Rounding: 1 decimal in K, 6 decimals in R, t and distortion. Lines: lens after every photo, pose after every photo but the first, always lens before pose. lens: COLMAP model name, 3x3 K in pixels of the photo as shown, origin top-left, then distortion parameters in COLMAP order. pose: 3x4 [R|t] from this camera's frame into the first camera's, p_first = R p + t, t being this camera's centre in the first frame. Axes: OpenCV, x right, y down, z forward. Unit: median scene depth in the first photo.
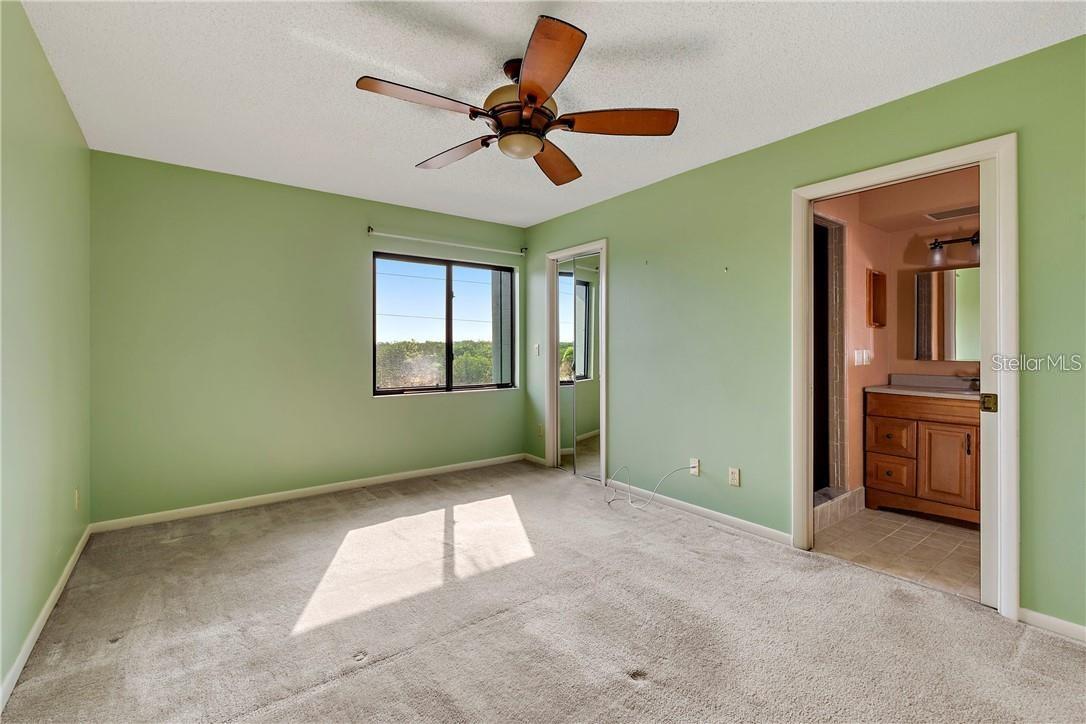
lens RADIAL K [[472.4, 0, 541.2], [0, 472.4, 350.3], [0, 0, 1]] dist [-0.001420, -0.000259]
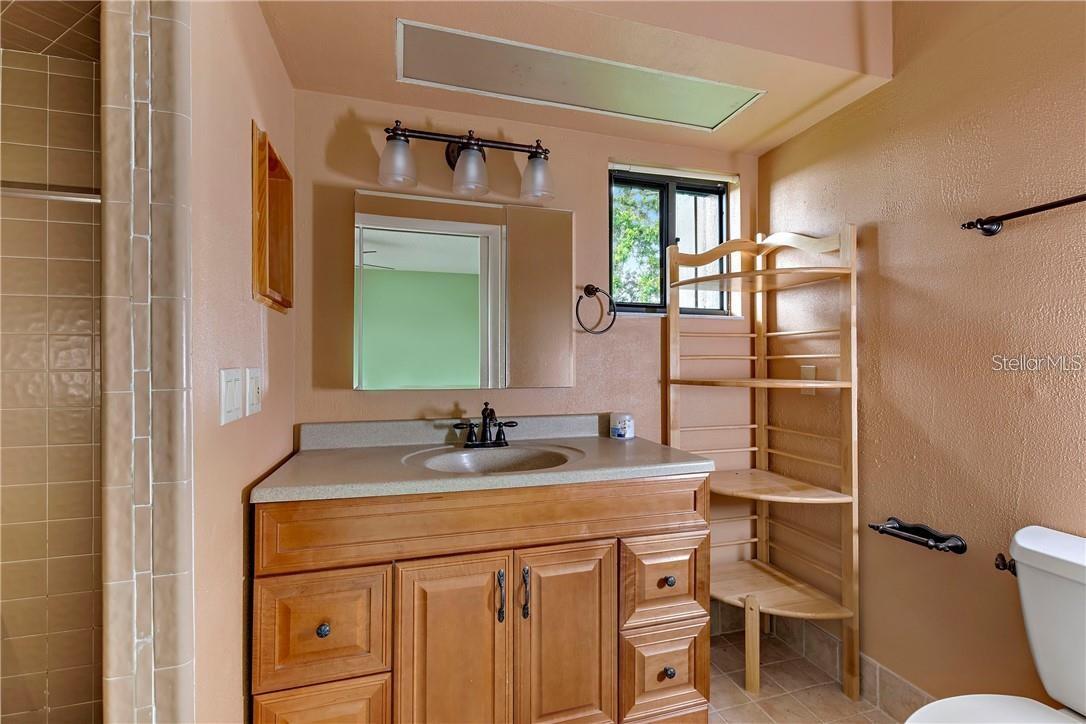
lens RADIAL K [[472.4, 0, 541.2], [0, 472.4, 359.6], [0, 0, 1]] dist [-0.001420, -0.000259]
pose [[0.346050, 0.007614, 0.938185, 0.465115], [0.005521, 0.999933, -0.010151, -0.001886], [-0.938200, 0.008692, 0.345985, 0.719687]]
